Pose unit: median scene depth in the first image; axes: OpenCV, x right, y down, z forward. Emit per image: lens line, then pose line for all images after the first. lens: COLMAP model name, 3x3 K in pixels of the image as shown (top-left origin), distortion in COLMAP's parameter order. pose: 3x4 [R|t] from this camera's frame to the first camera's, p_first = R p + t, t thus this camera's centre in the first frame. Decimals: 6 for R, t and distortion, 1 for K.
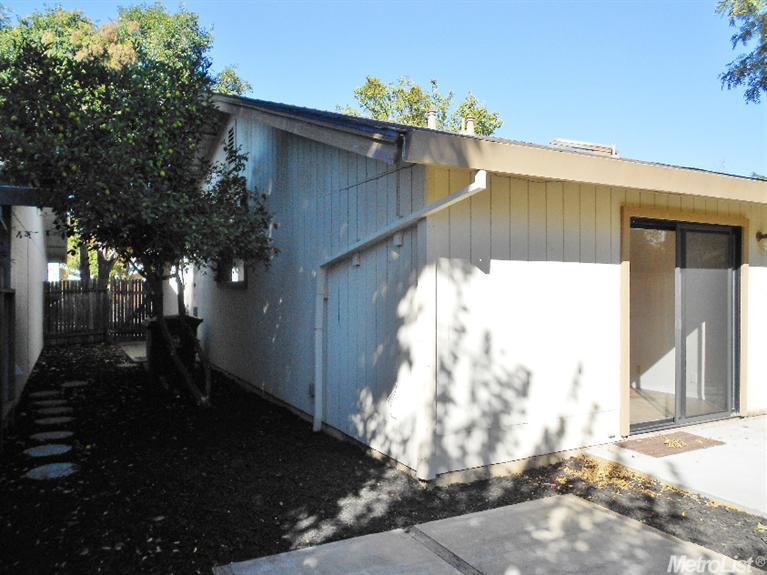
lens RADIAL K [[584.0, 0, 383.5], [0, 584.0, 287.5], [0, 0, 1]] dist [-0.024446, 0.011591]
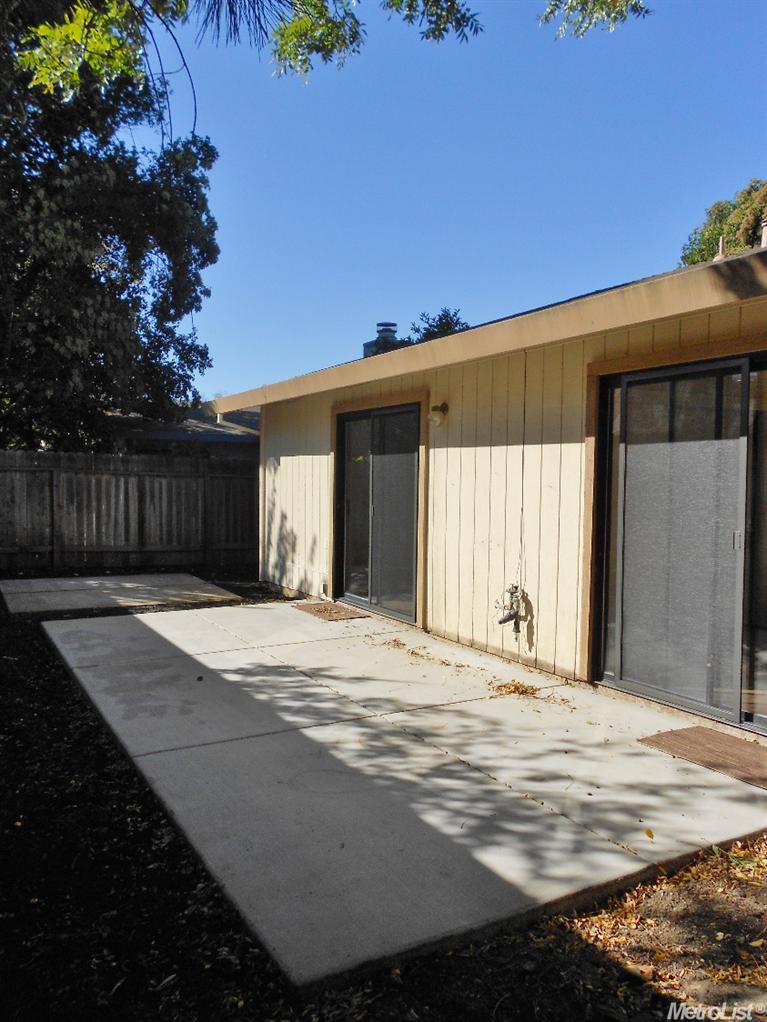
lens RADIAL K [[778.1, 0, 383.5], [0, 778.1, 511.0], [0, 0, 1]] dist [-0.024446, 0.011591]
pose [[0.031956, 0.048721, -0.998301, 2.097304], [0.002265, 0.998805, 0.048818, -0.002356], [0.999487, -0.003822, 0.031808, 1.089246]]
